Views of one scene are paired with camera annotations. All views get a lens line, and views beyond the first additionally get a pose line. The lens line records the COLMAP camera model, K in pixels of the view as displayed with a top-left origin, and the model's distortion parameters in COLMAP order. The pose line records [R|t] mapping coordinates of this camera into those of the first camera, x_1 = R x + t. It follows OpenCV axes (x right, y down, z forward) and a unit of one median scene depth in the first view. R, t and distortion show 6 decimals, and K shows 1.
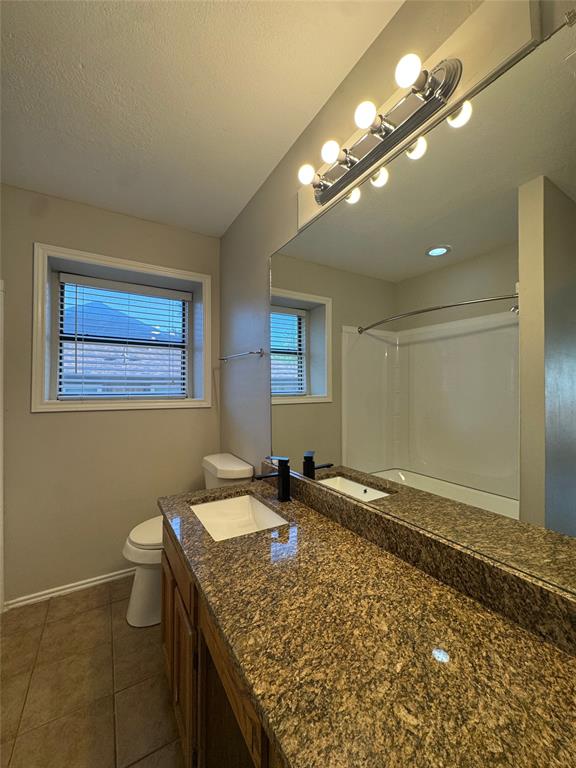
lens RADIAL K [[307.0, 0, 288.2], [0, 307.0, 383.2], [0, 0, 1]] dist [-0.004140, 0.000885]
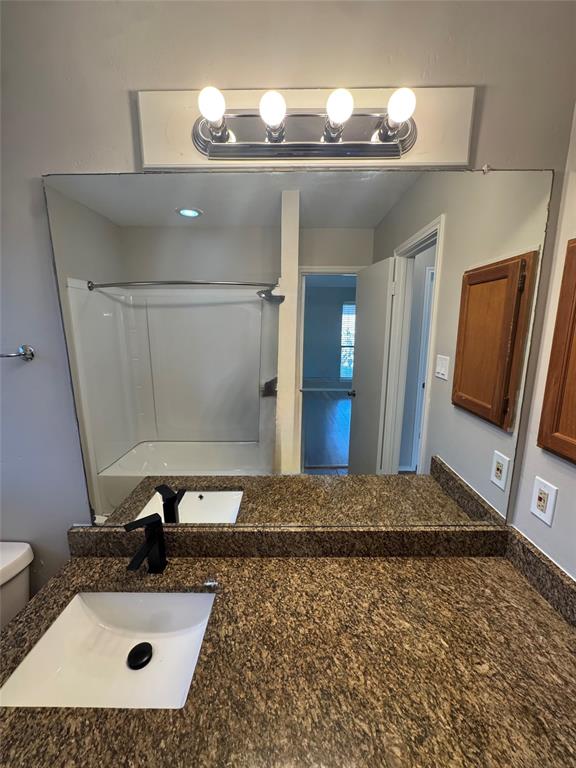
lens RADIAL K [[307.0, 0, 288.2], [0, 307.0, 383.2], [0, 0, 1]] dist [-0.004140, 0.000885]
pose [[0.522955, -0.160290, 0.837153, -0.624044], [-0.012406, 0.980623, 0.195511, -0.322312], [-0.852270, -0.112629, 0.510833, 0.633664]]
